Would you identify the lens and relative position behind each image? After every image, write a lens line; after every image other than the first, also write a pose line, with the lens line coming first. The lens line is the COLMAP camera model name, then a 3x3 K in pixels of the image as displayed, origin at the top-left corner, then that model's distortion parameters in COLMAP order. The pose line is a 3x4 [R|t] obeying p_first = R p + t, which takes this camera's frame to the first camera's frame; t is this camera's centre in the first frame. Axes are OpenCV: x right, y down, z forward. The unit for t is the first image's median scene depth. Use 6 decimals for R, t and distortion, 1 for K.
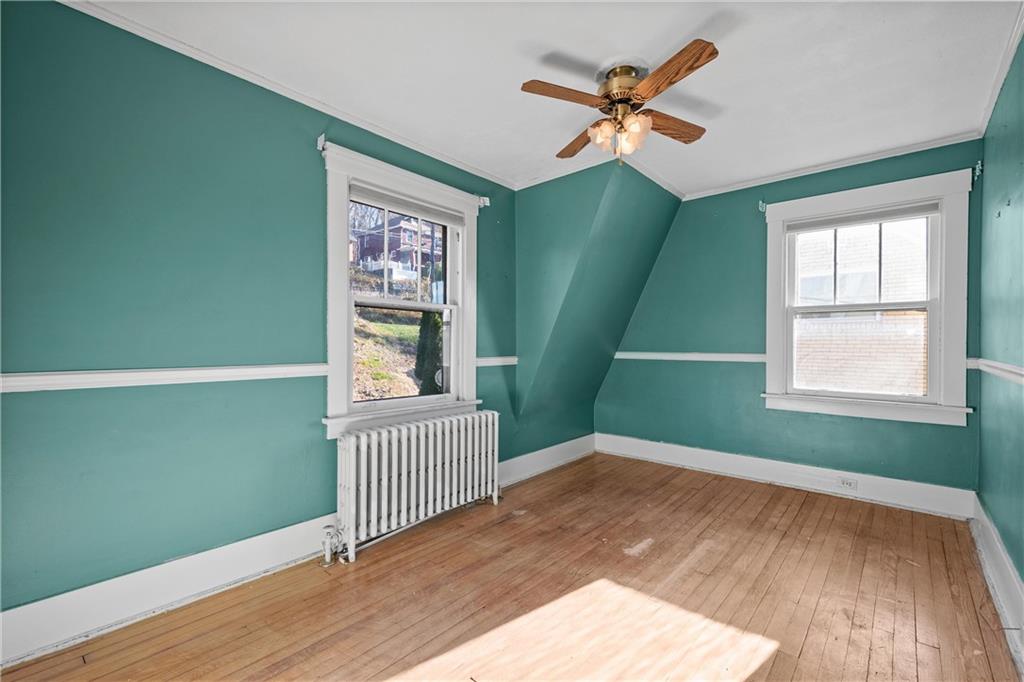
lens RADIAL K [[447.6, 0, 497.8], [0, 447.6, 345.8], [0, 0, 1]] dist [0.007141, -0.002843]
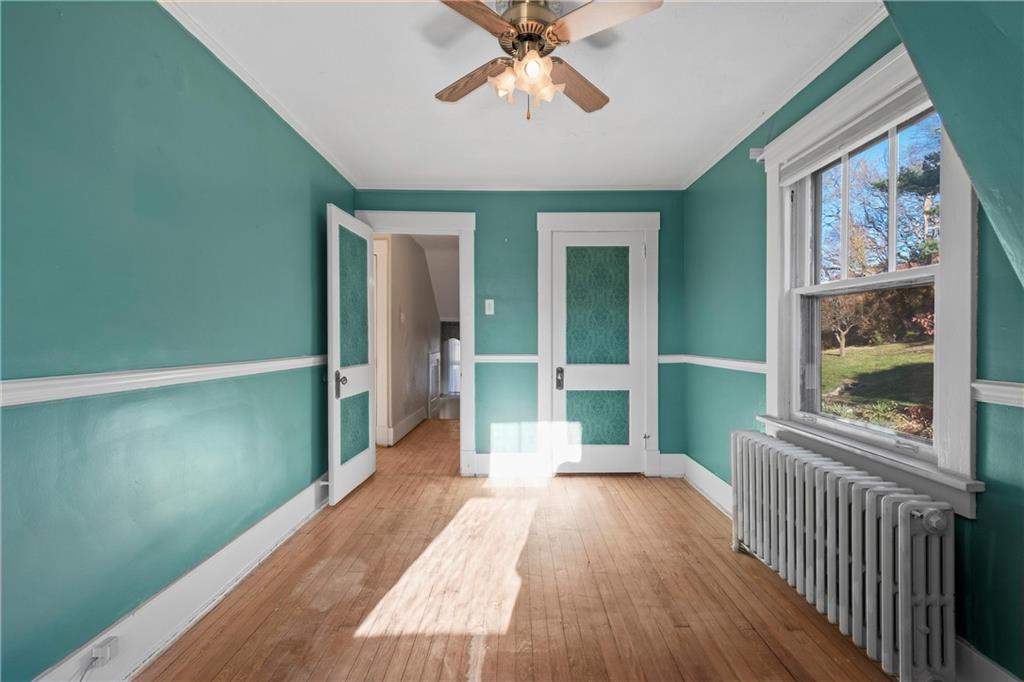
lens RADIAL K [[447.6, 0, 512.2], [0, 447.6, 339.0], [0, 0, 1]] dist [0.007141, -0.002843]
pose [[-0.741506, -0.005106, -0.670926, 0.812660], [-0.010967, 0.999930, 0.004511, -0.003566], [0.670856, 0.010703, -0.741510, 1.543552]]
